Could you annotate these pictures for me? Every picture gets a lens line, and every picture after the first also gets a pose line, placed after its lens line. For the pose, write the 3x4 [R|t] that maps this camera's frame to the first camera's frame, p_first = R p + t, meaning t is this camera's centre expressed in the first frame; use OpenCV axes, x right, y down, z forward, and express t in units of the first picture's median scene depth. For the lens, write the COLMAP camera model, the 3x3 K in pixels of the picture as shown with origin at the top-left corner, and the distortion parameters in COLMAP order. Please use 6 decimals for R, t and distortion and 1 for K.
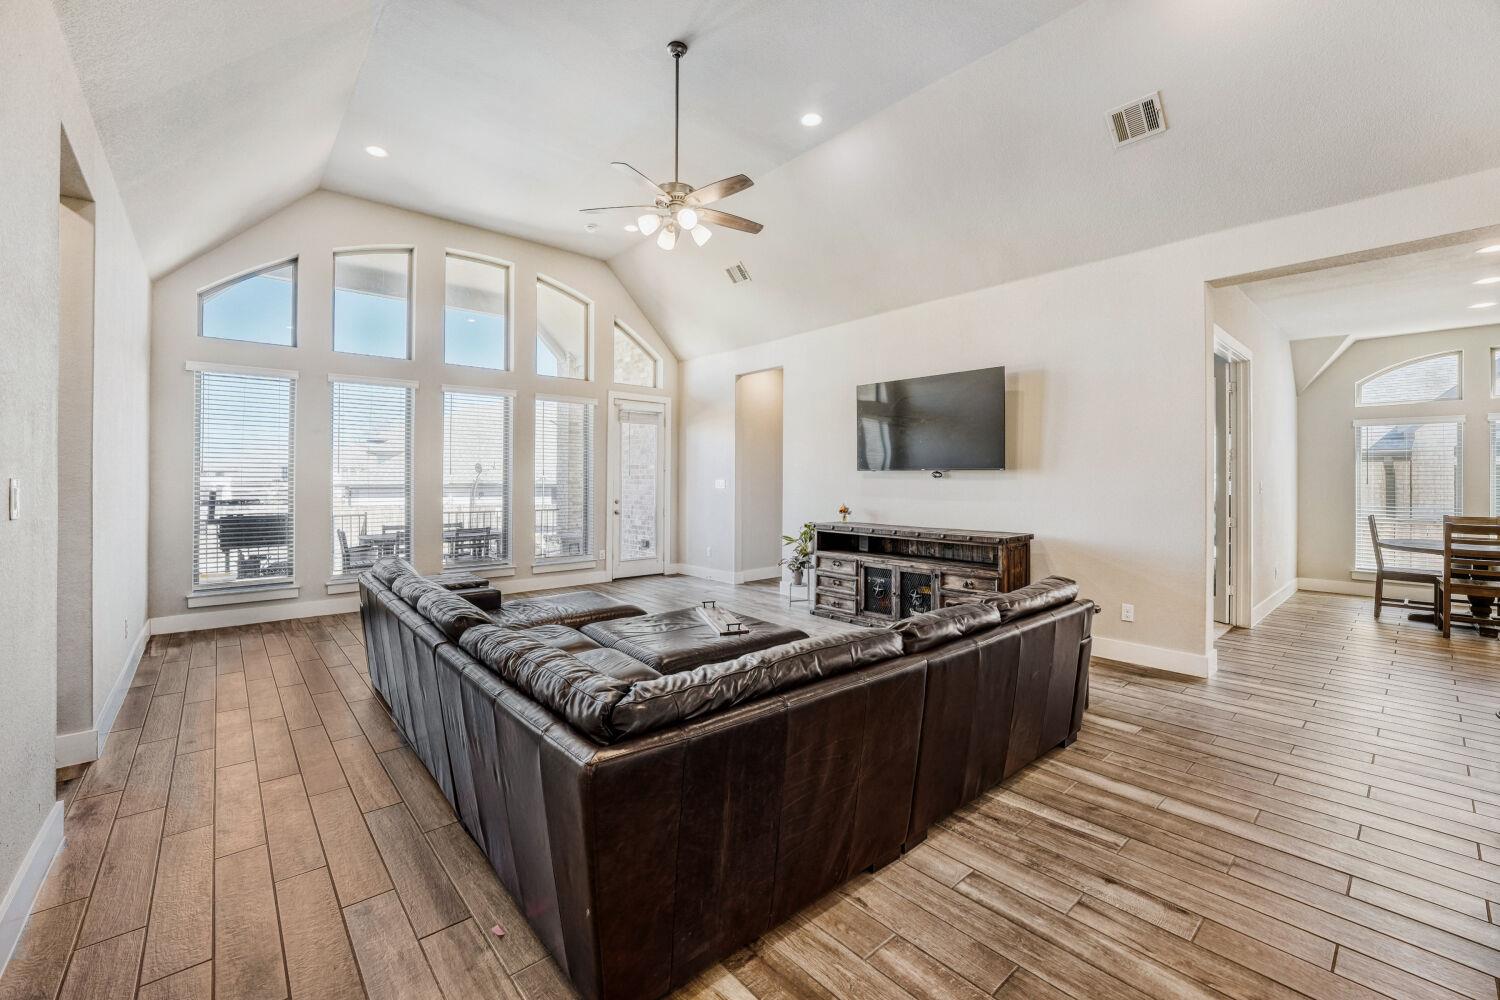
lens RADIAL K [[622.9, 0, 764.7], [0, 622.9, 477.1], [0, 0, 1]] dist [-0.022671, 0.000420]
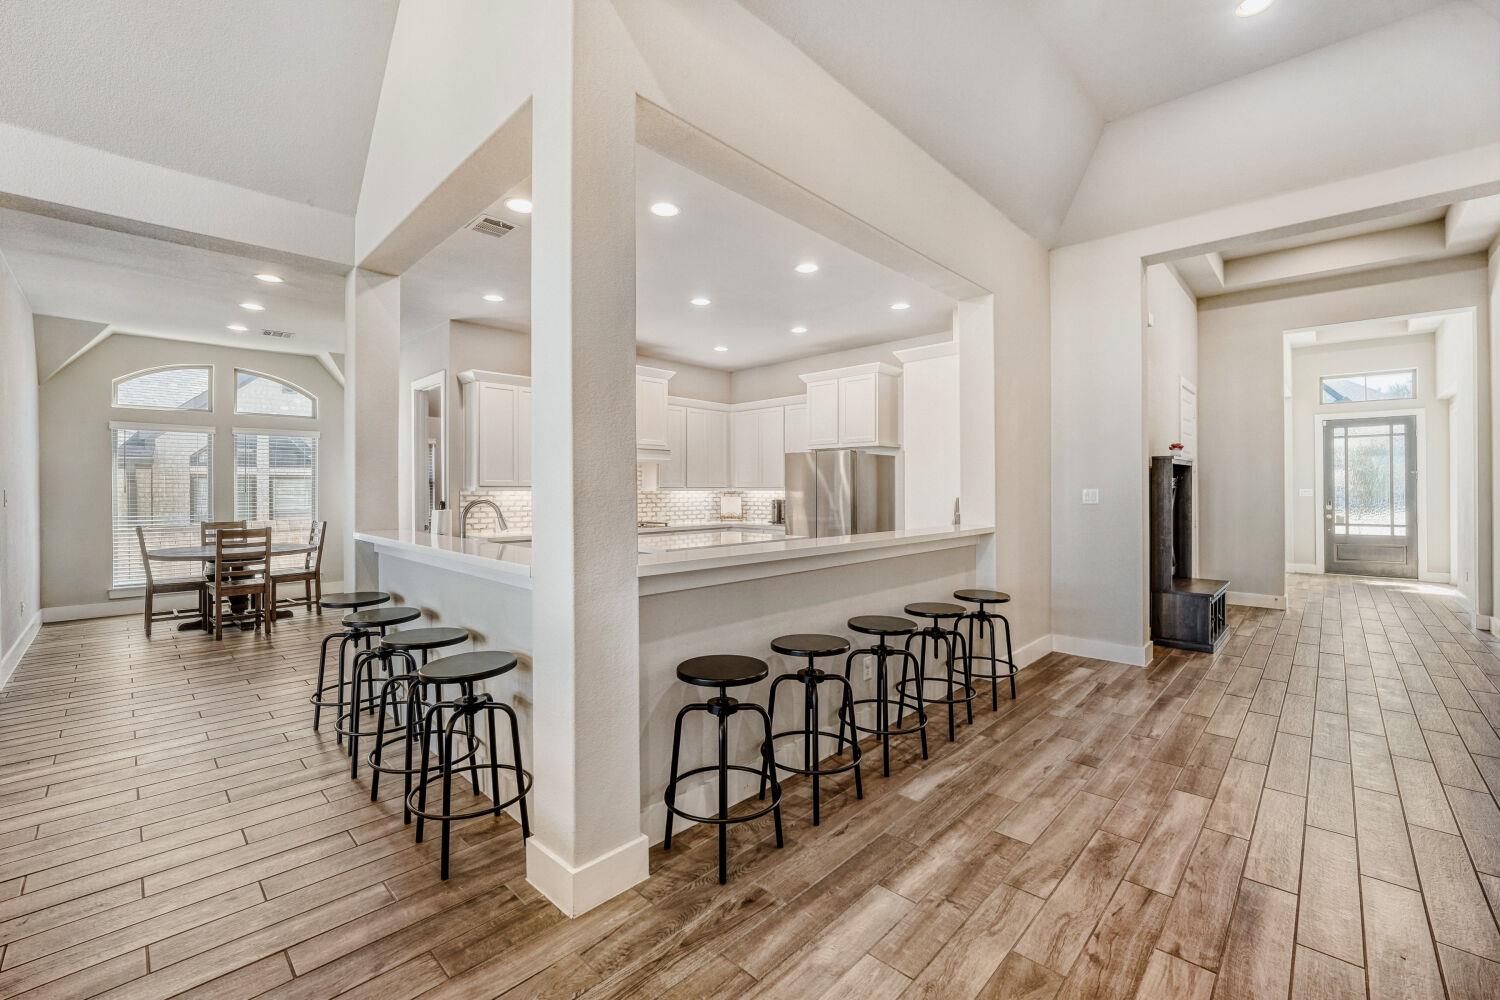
lens RADIAL K [[622.9, 0, 742.3], [0, 622.9, 486.5], [0, 0, 1]] dist [-0.022671, 0.000420]
pose [[-0.054943, 0.000116, 0.998489, 0.027561], [-0.002749, 0.999996, -0.000267, 0.000529], [-0.998486, -0.002760, -0.054943, 0.144462]]
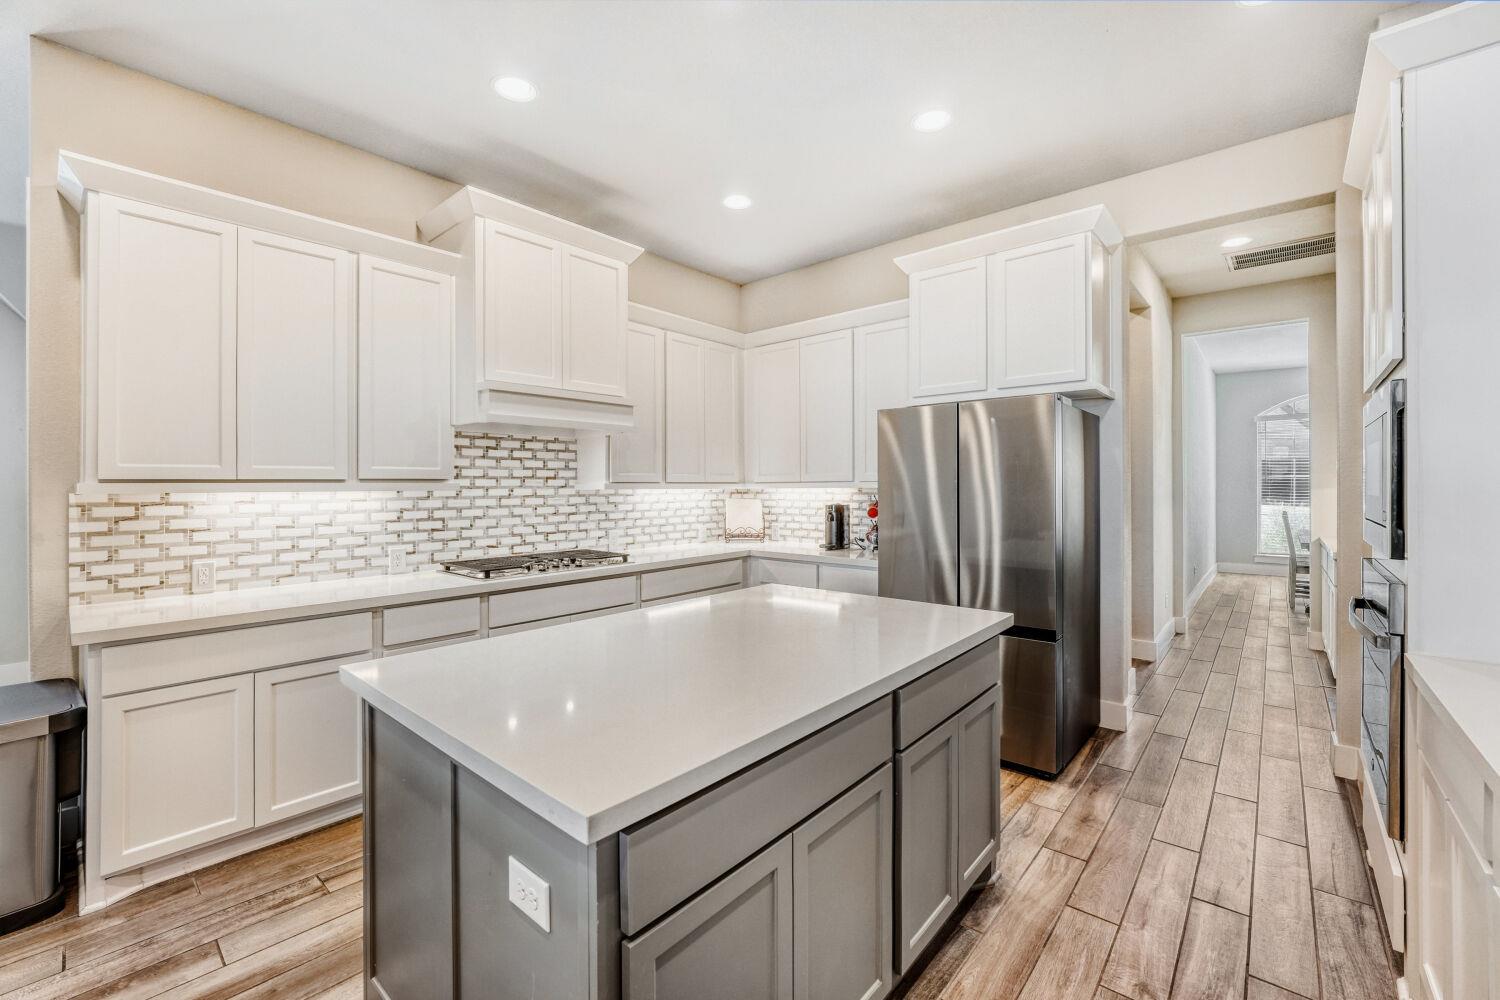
lens RADIAL K [[622.9, 0, 750.2], [0, 622.9, 491.4], [0, 0, 1]] dist [-0.022671, 0.000420]
pose [[-0.103495, -0.012482, 0.994552, 0.594734], [0.000979, 0.999919, 0.012651, 0.003479], [-0.994629, 0.002283, -0.103475, 0.165524]]
